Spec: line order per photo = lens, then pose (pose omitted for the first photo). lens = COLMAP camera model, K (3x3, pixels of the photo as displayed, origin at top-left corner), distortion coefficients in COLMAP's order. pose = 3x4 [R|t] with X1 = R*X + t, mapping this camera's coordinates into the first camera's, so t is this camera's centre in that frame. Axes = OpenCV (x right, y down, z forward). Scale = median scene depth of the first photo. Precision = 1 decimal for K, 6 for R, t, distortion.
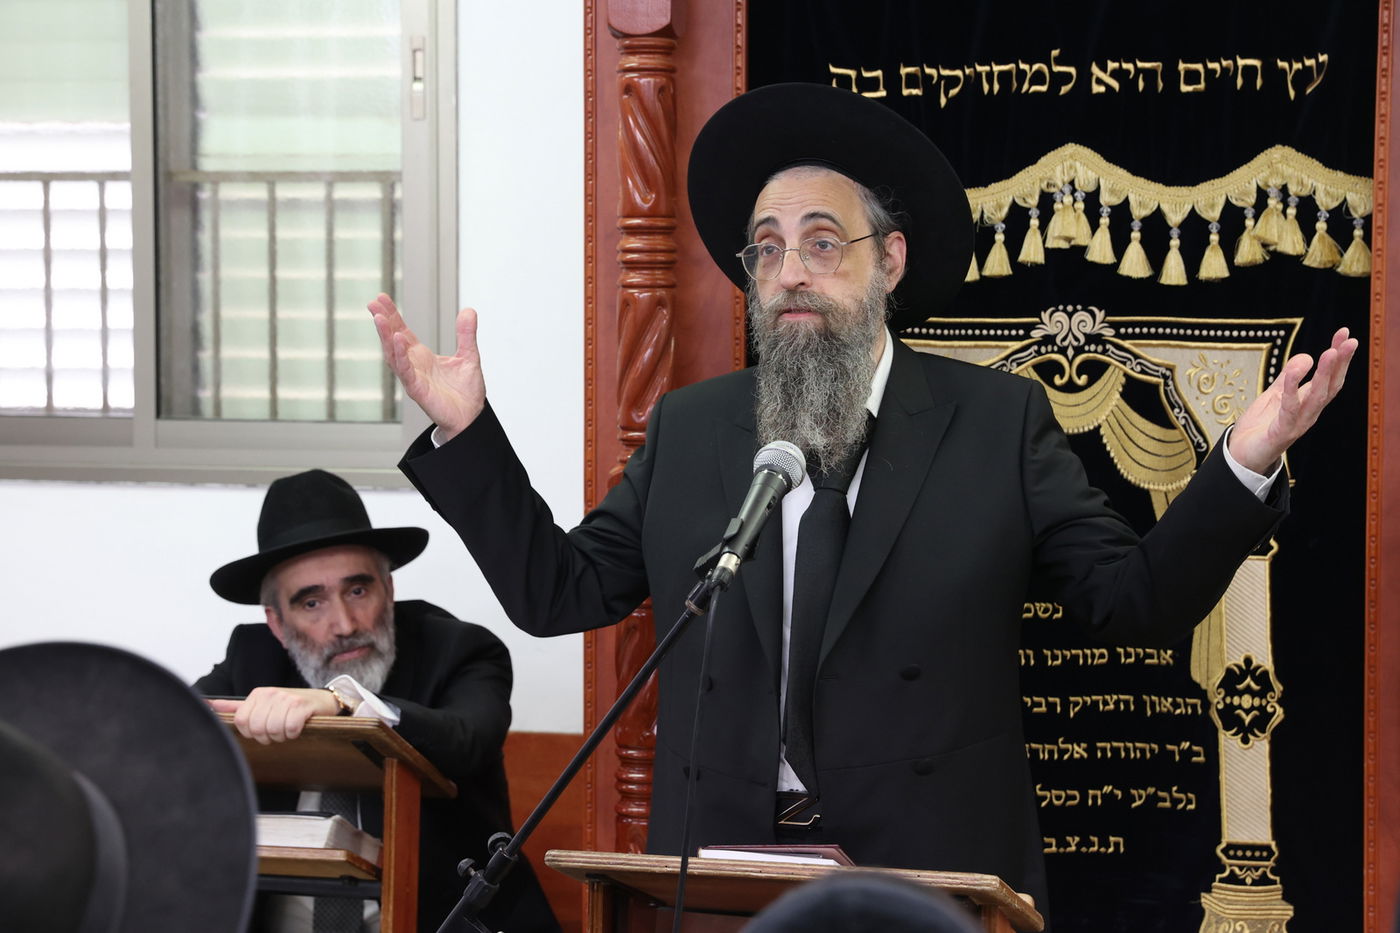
lens RADIAL K [[2816.2, 0, 671.6], [0, 2816.2, 485.1], [0, 0, 1]] dist [0.251674, 0.000000]
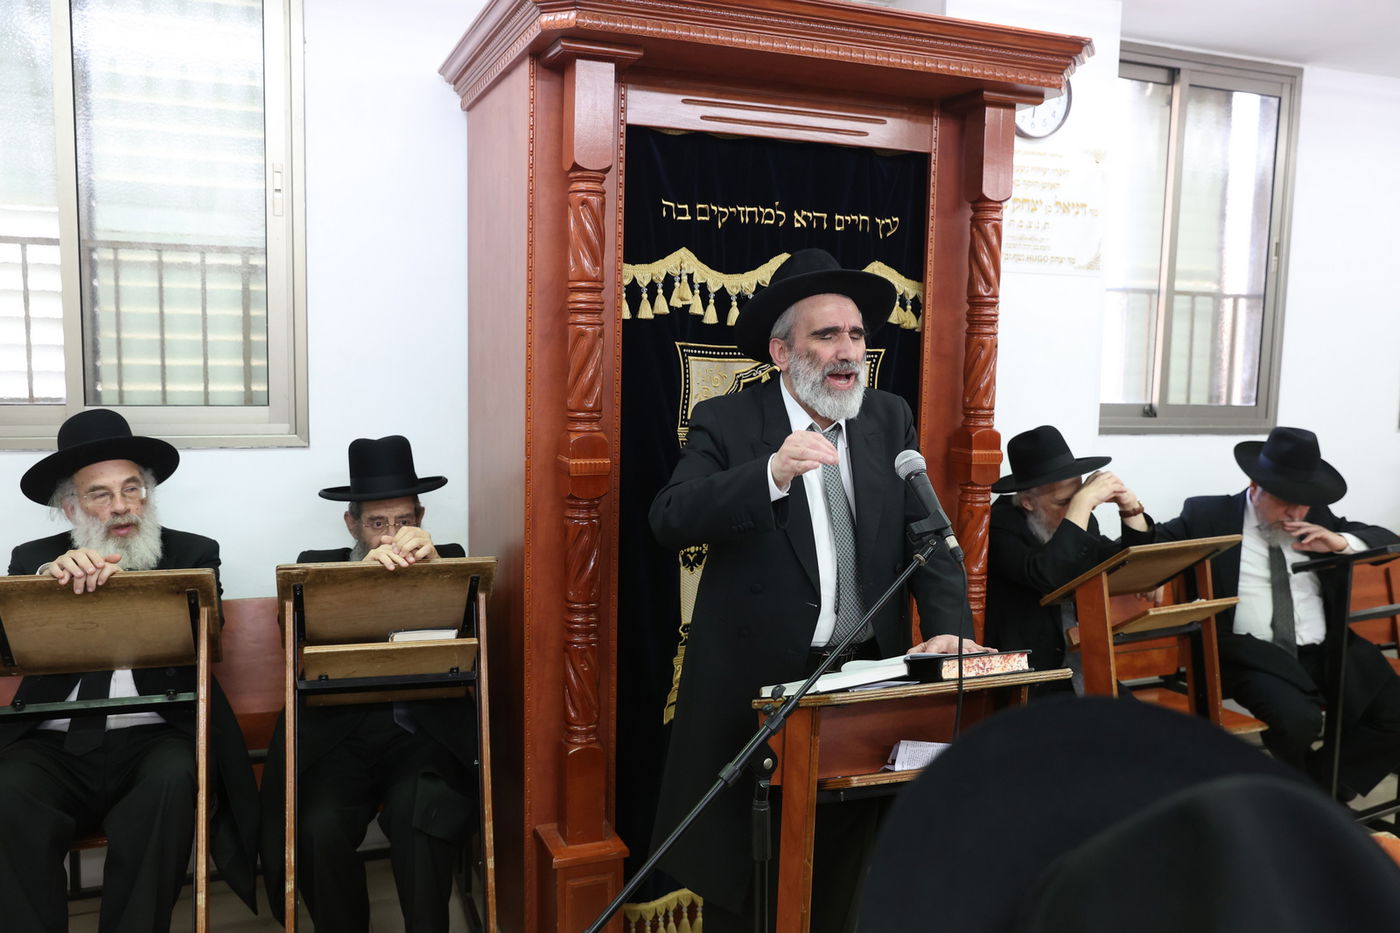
lens RADIAL K [[1185.7, 0, 717.0], [0, 1185.7, 474.7], [0, 0, 1]] dist [-0.013481, 0.010105]
pose [[0.809073, -0.050607, 0.585525, -0.356798], [0.022189, 0.998206, 0.055613, -0.019170], [-0.587288, -0.032003, 0.808745, 0.390818]]
